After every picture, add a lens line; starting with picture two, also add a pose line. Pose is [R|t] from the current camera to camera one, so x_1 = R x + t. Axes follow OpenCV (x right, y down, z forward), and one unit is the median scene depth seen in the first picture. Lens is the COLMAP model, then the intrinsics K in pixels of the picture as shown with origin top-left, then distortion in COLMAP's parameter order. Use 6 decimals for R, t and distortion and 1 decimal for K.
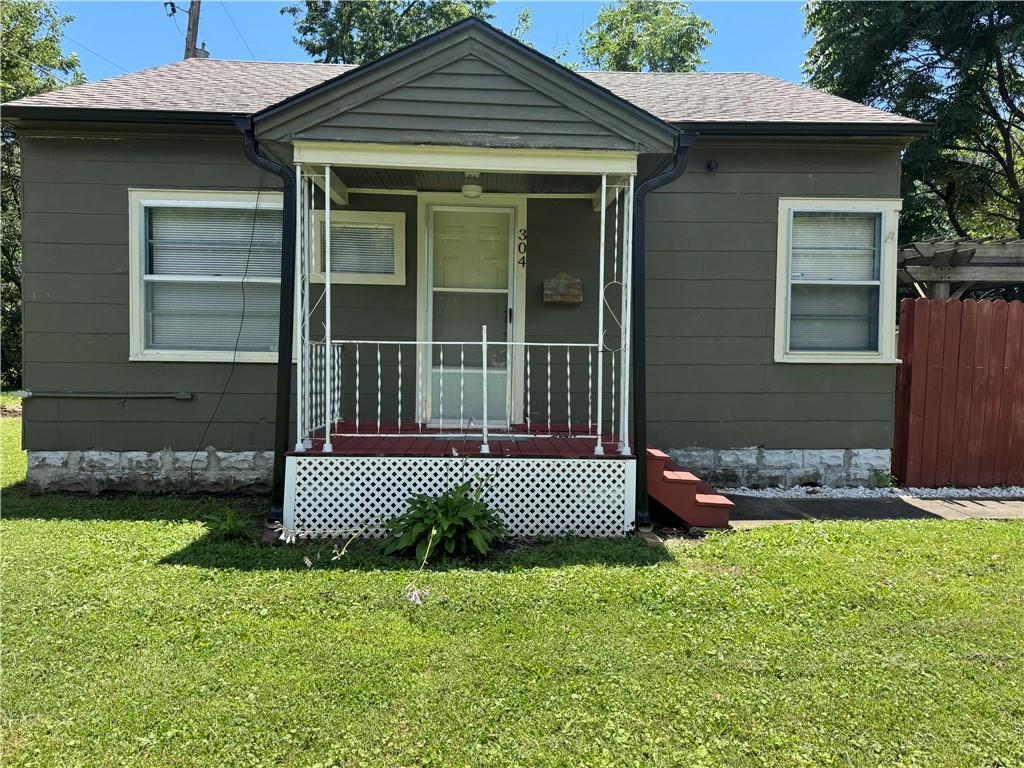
lens RADIAL K [[721.4, 0, 519.6], [0, 721.4, 386.4], [0, 0, 1]] dist [0.091888, -0.139803]
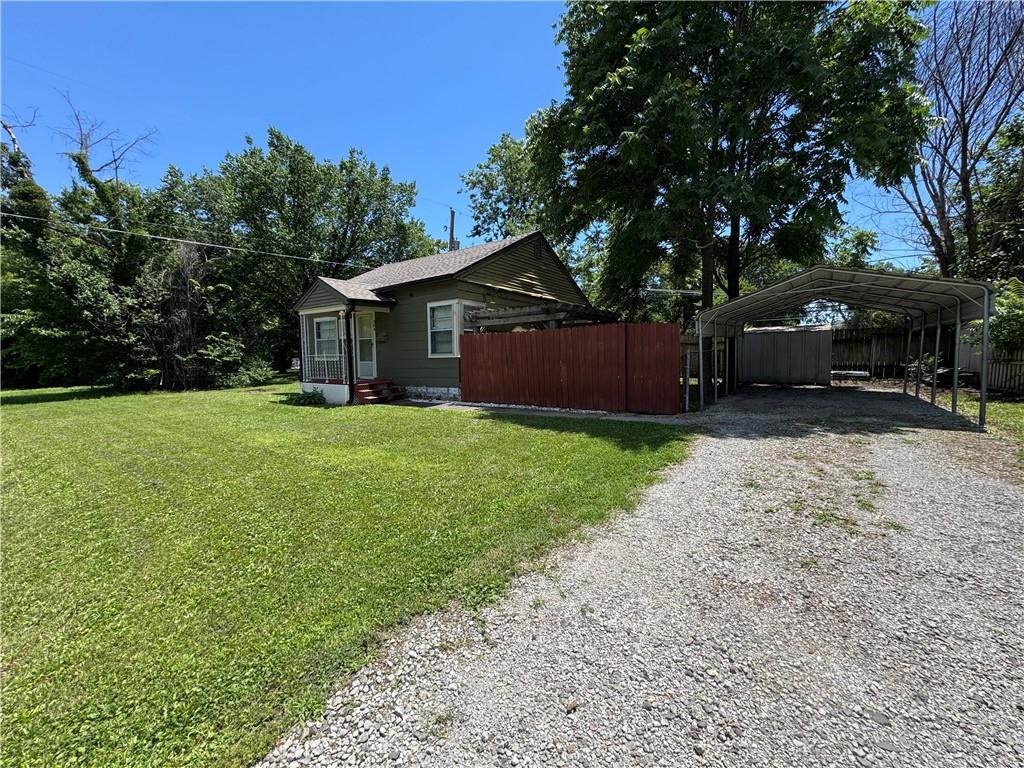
lens RADIAL K [[411.0, 0, 515.5], [0, 411.0, 381.9], [0, 0, 1]] dist [-0.009510, 0.000314]
pose [[0.791159, 0.017105, -0.611372, 1.857756], [-0.001755, 0.999668, 0.025697, 0.024046], [0.611608, -0.019257, 0.790926, -0.129821]]
